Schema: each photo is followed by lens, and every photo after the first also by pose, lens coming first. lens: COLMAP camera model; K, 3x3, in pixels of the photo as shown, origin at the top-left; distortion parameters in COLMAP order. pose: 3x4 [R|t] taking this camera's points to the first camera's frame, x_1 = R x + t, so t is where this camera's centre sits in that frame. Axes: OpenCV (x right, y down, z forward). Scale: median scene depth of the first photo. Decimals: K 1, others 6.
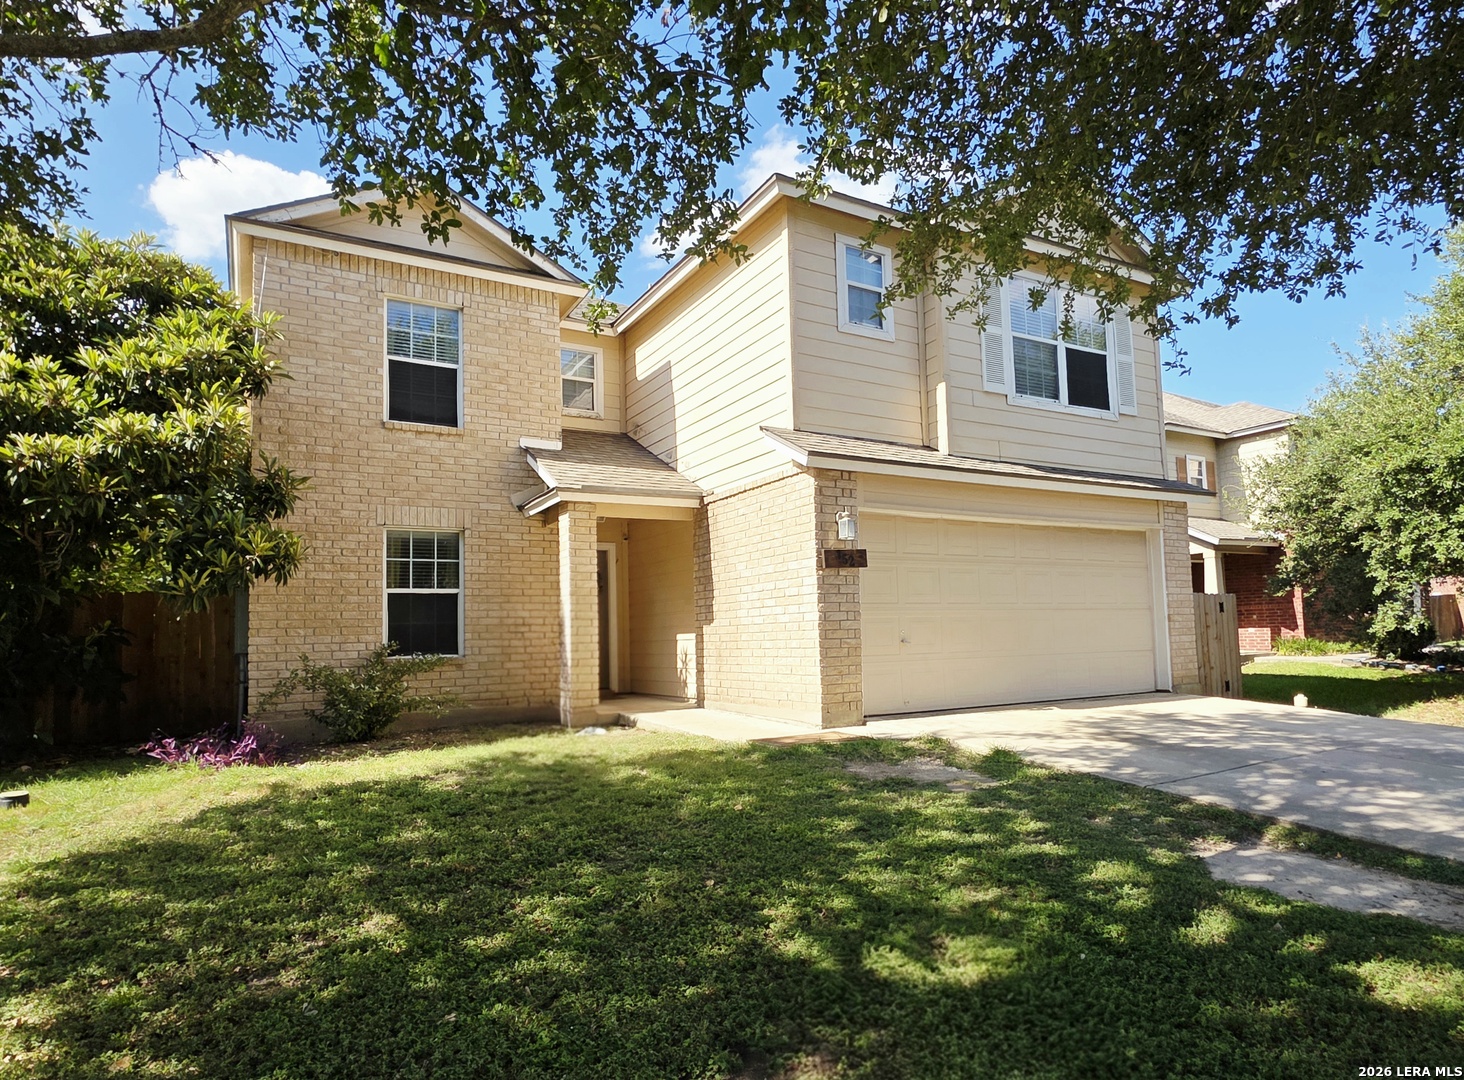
lens RADIAL K [[878.1, 0, 733.6], [0, 878.1, 548.5], [0, 0, 1]] dist [-0.001408, -0.001995]
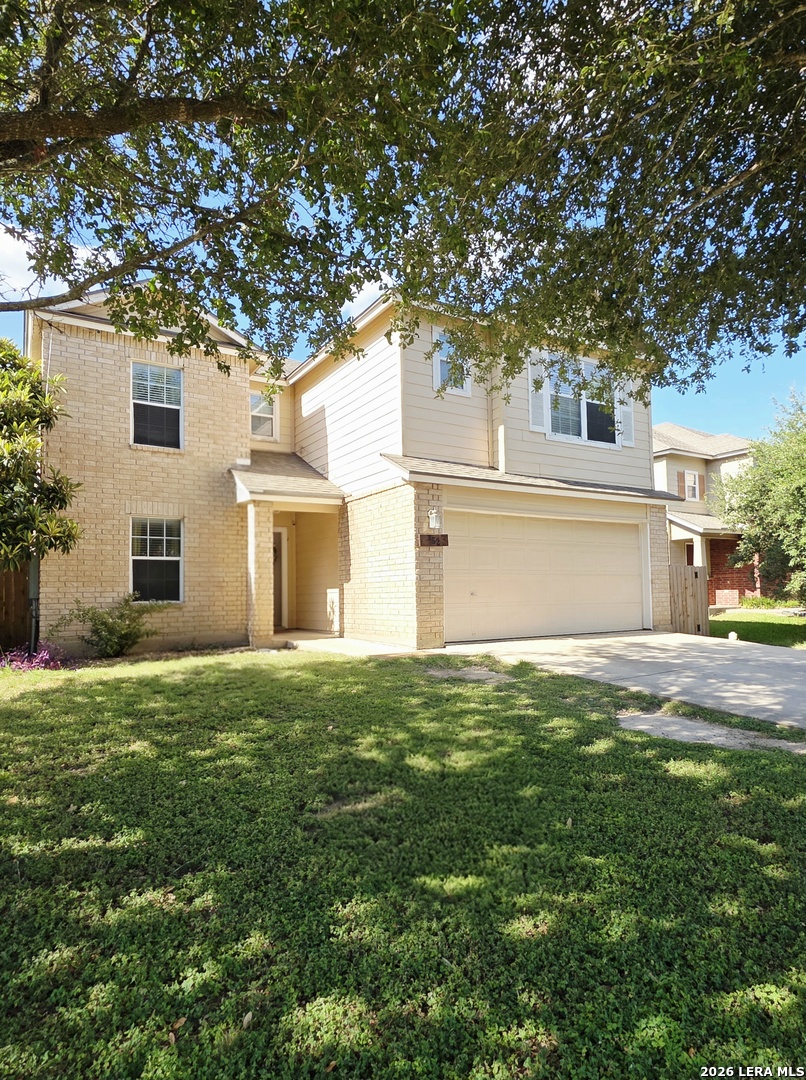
lens RADIAL K [[647.8, 0, 401.0], [0, 647.8, 542.9], [0, 0, 1]] dist [-0.001408, -0.001995]
pose [[0.999435, 0.011664, 0.031526, 0.034469], [-0.012310, 0.999716, 0.020382, -0.006884], [-0.031279, -0.020758, 0.999295, -0.140432]]
